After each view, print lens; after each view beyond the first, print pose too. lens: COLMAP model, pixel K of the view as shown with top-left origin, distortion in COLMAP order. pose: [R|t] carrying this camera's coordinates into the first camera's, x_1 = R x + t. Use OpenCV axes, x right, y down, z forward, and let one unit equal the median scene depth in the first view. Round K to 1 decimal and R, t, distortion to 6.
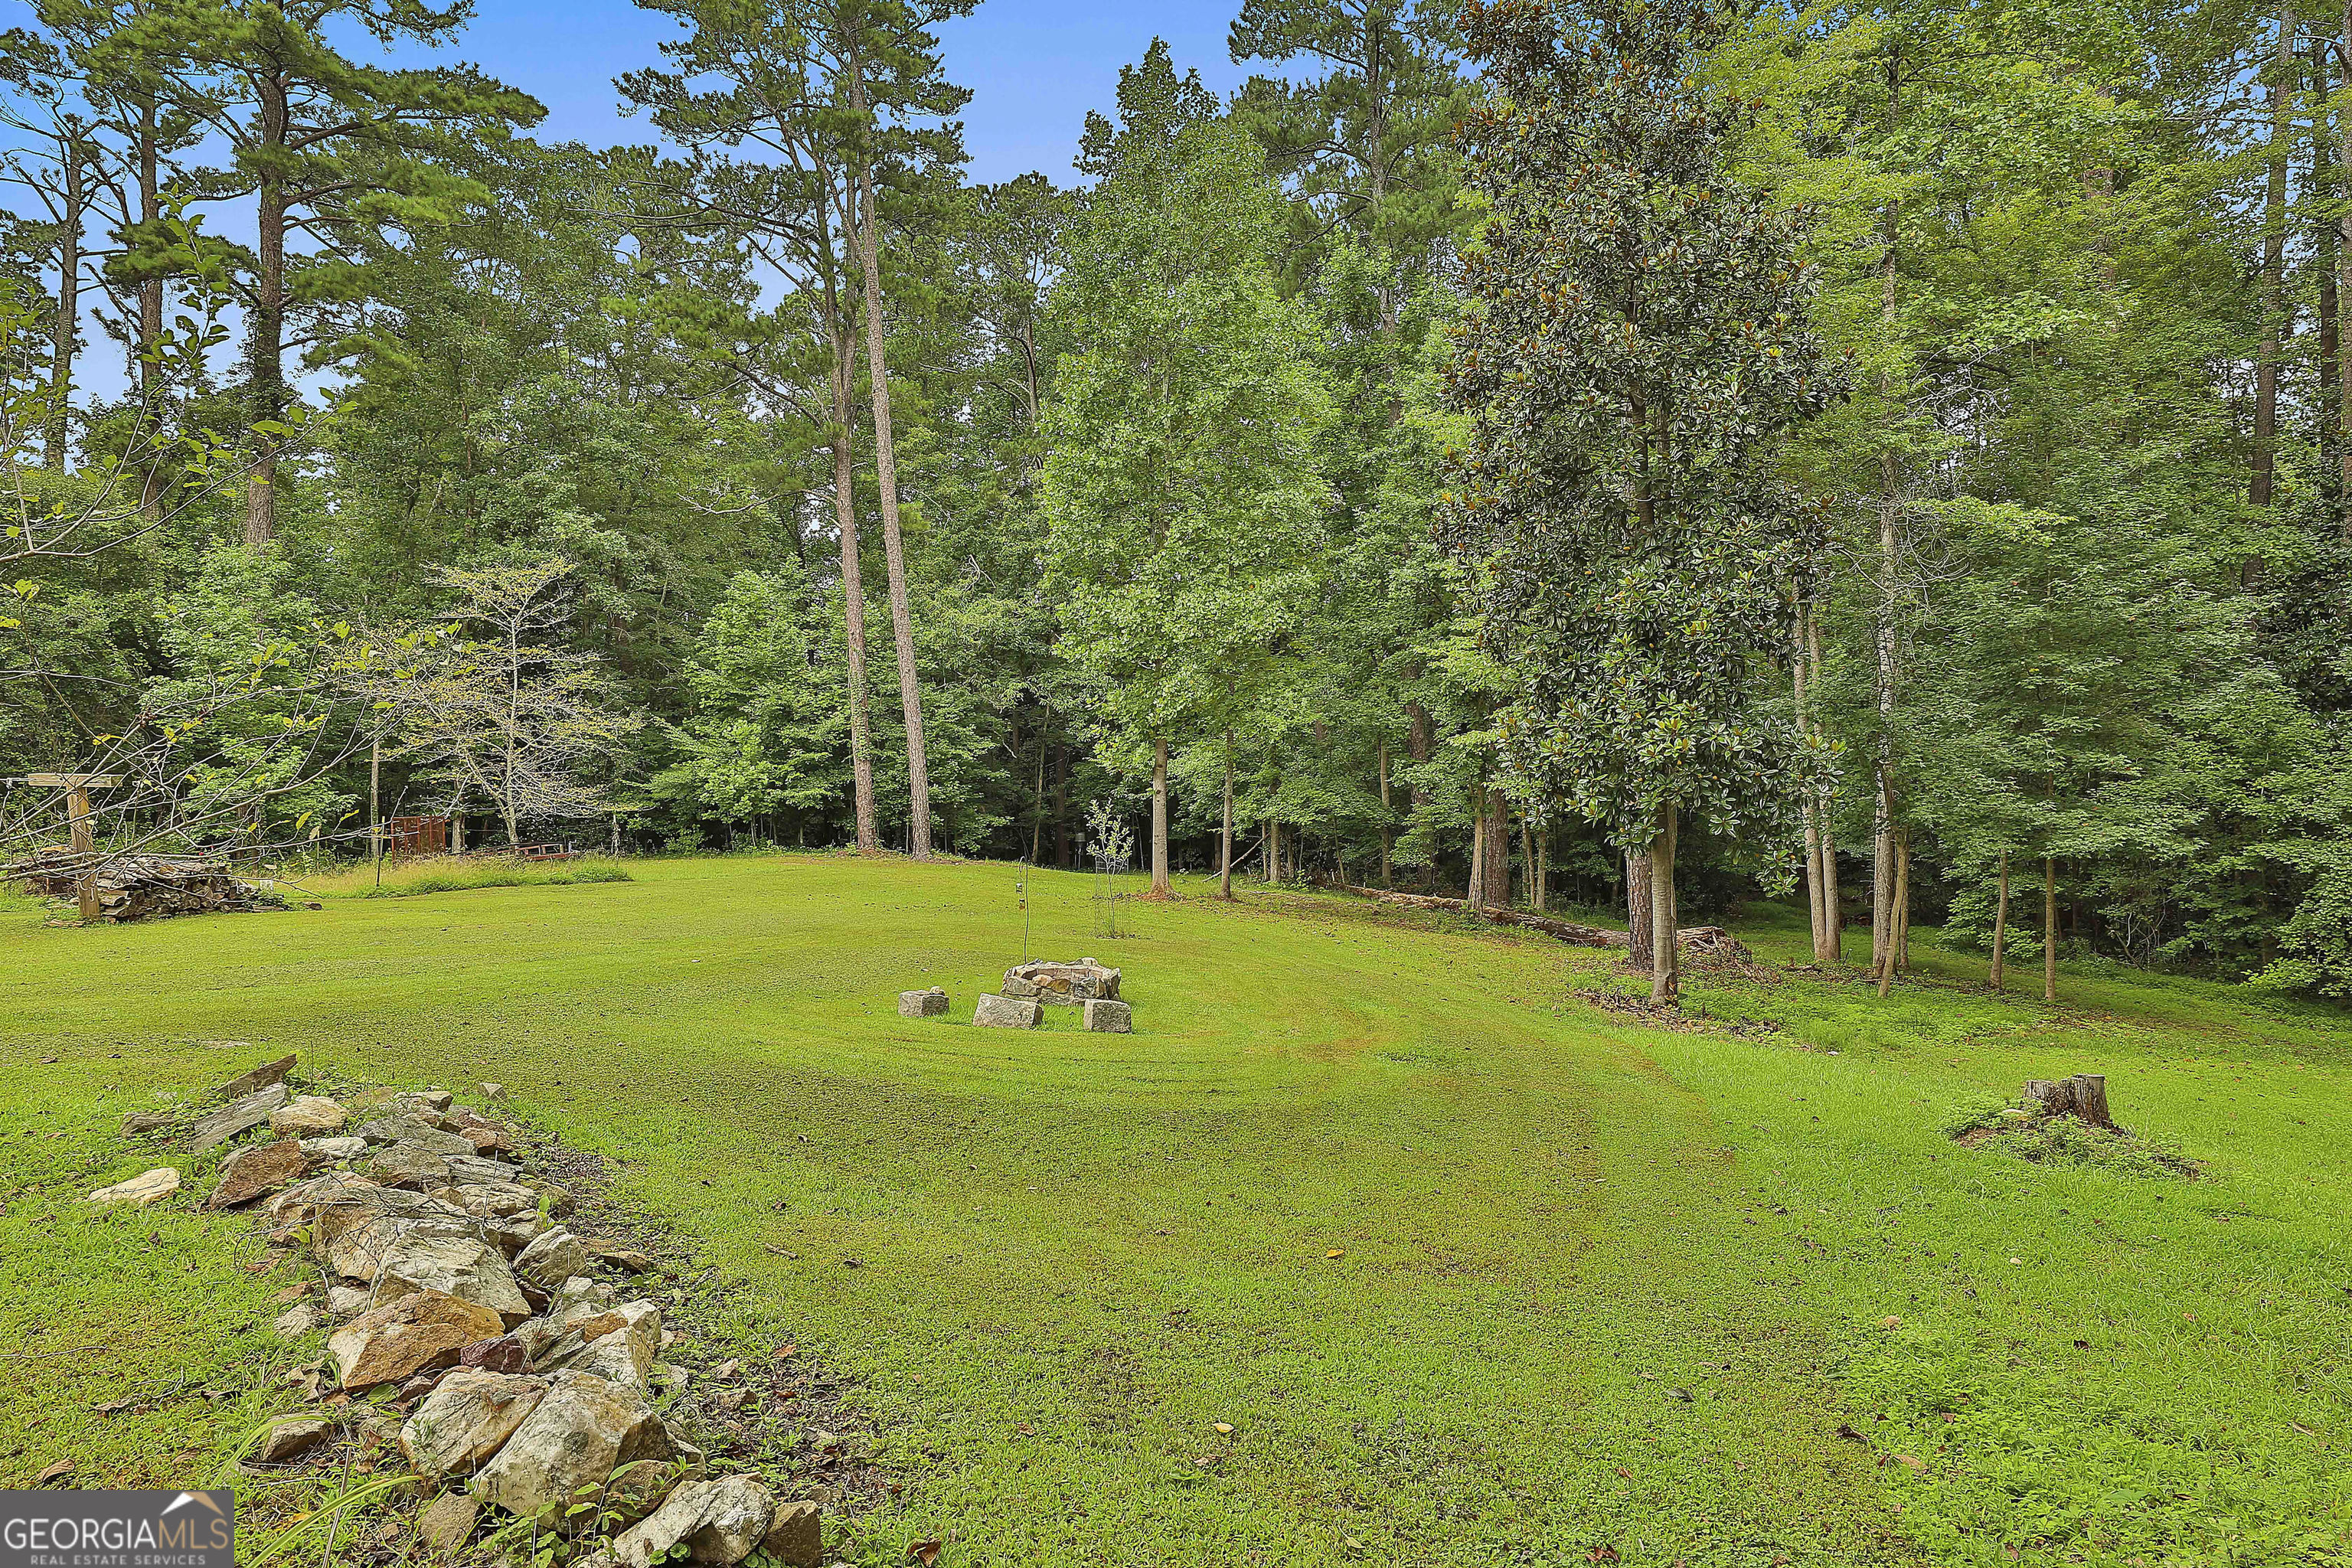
lens RADIAL K [[1274.6, 0, 1180.4], [0, 1274.6, 774.1], [0, 0, 1]] dist [-0.004039, -0.000547]
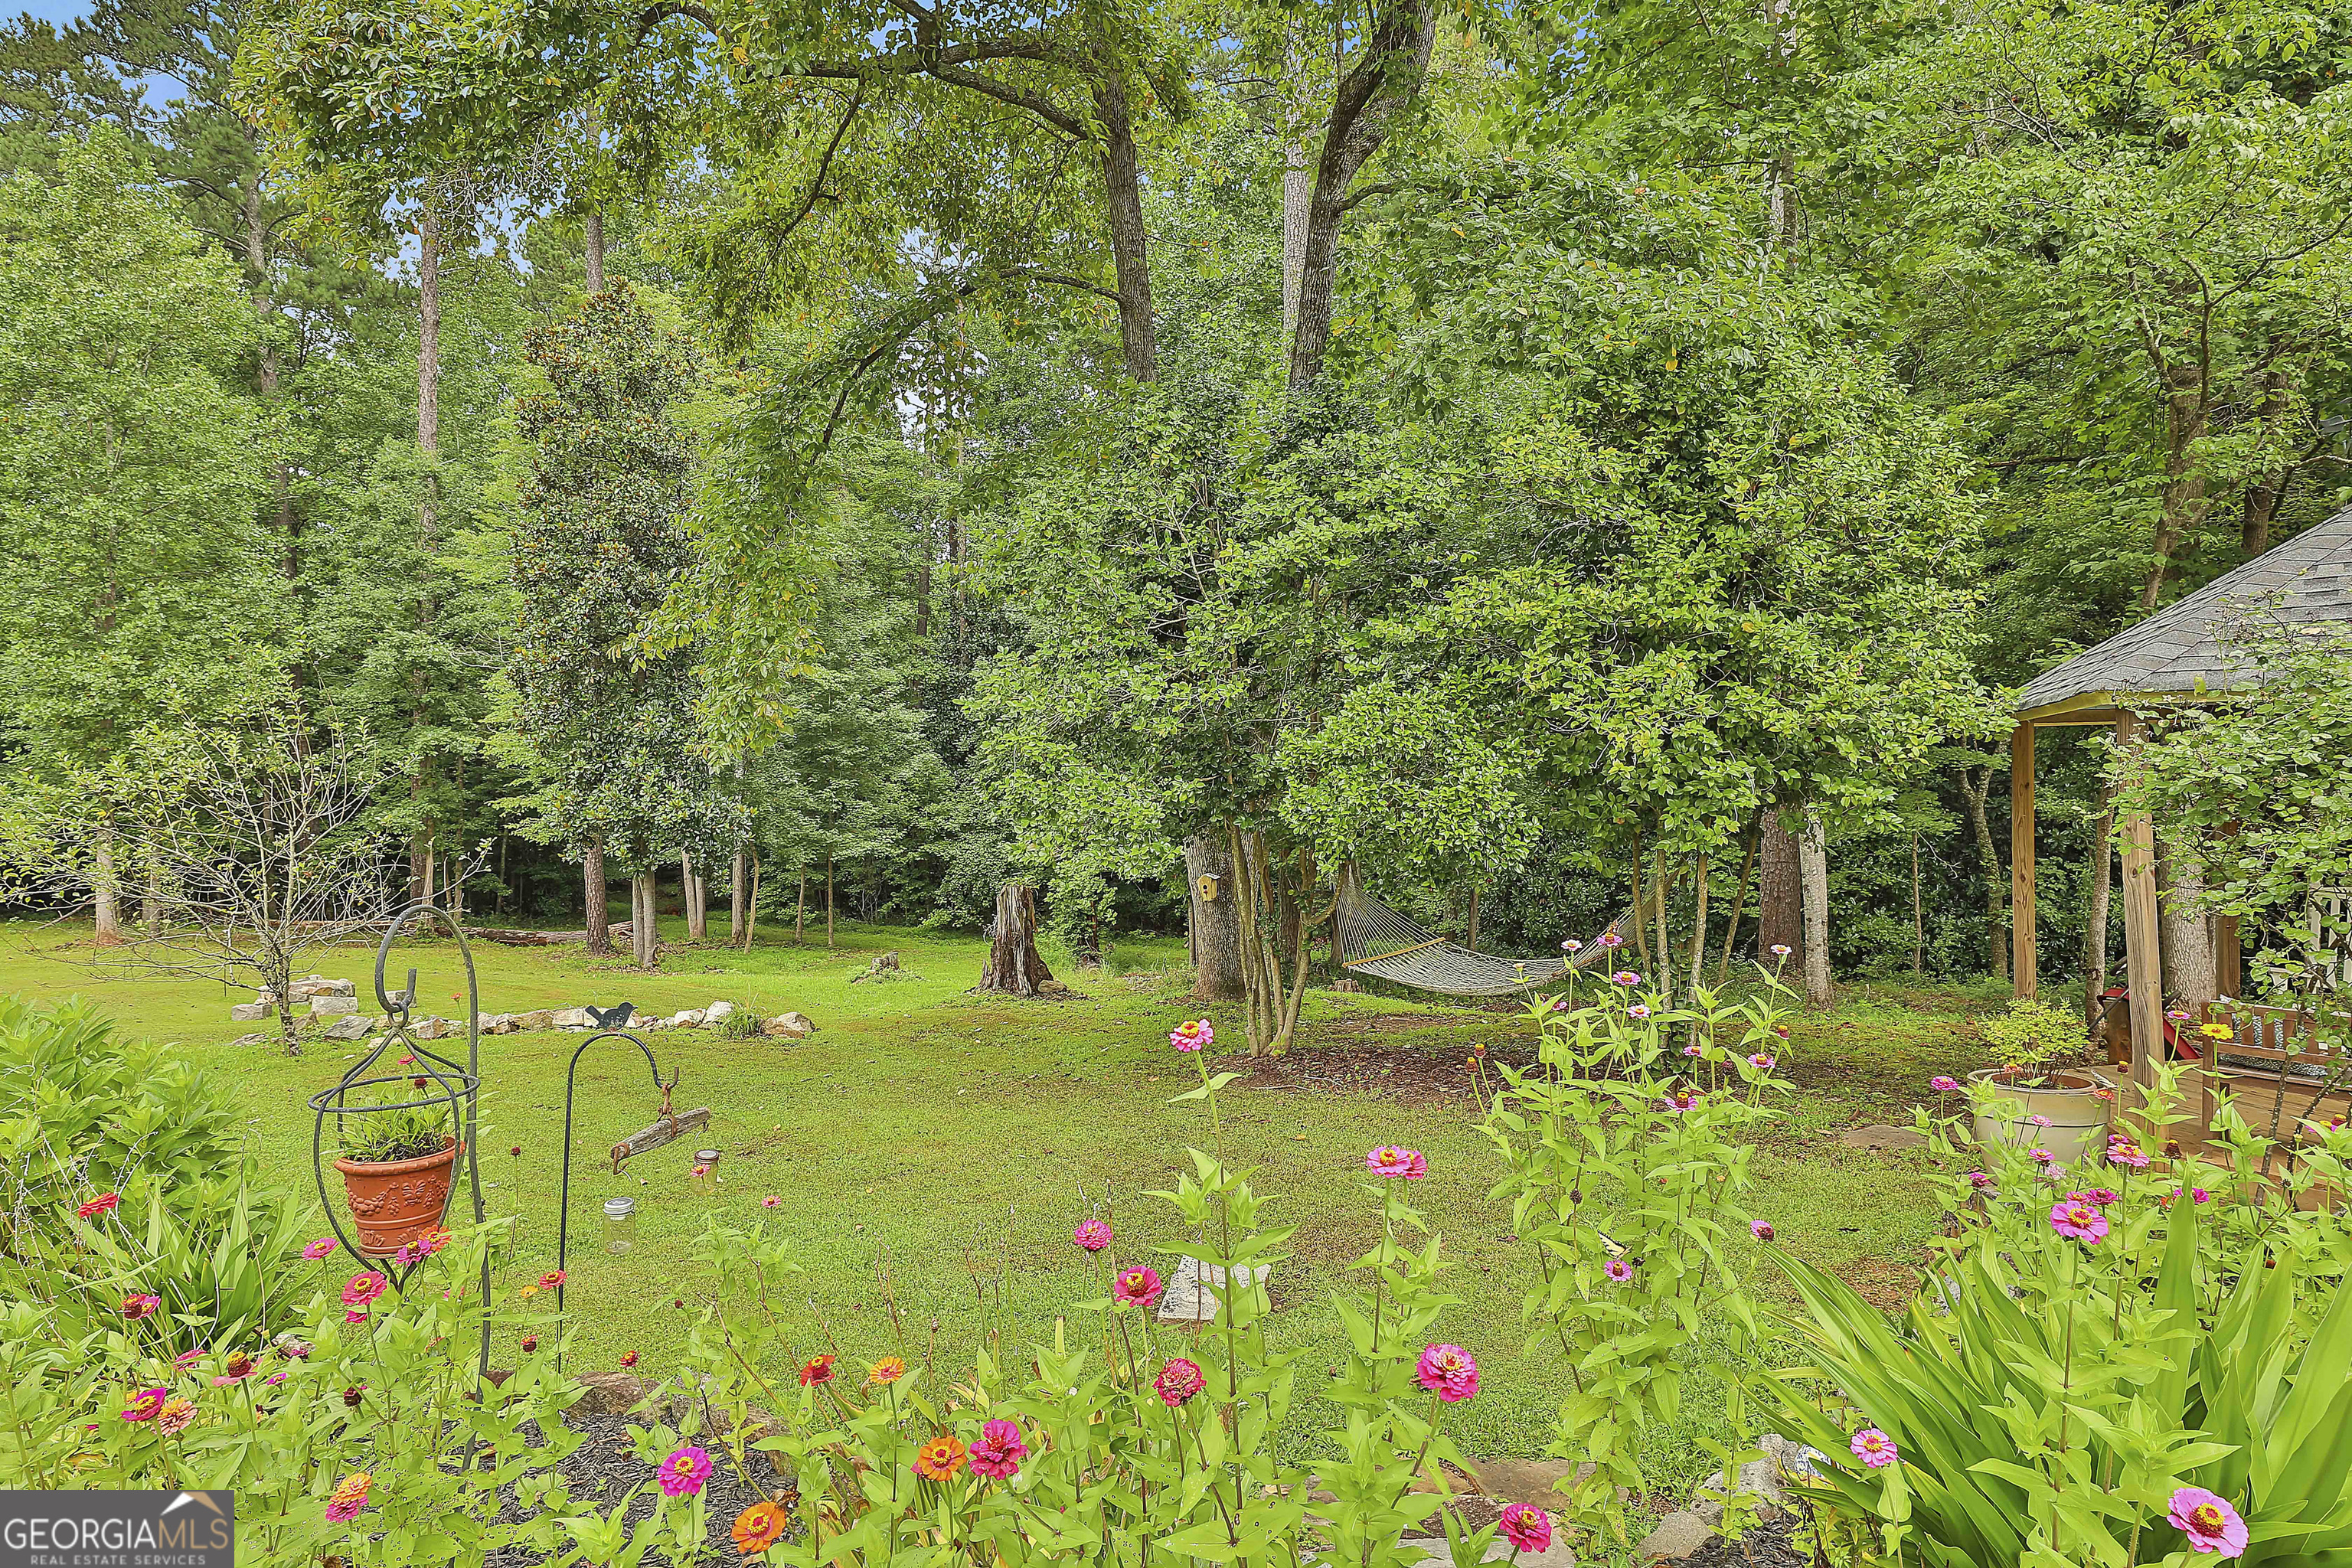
lens RADIAL K [[1274.6, 0, 1173.6], [0, 1274.6, 773.2], [0, 0, 1]] dist [-0.004039, -0.000547]
pose [[0.614656, -0.003224, 0.788789, -0.342190], [0.003263, 0.999993, 0.001544, -0.047842], [-0.788788, 0.001625, 0.614663, -0.366121]]
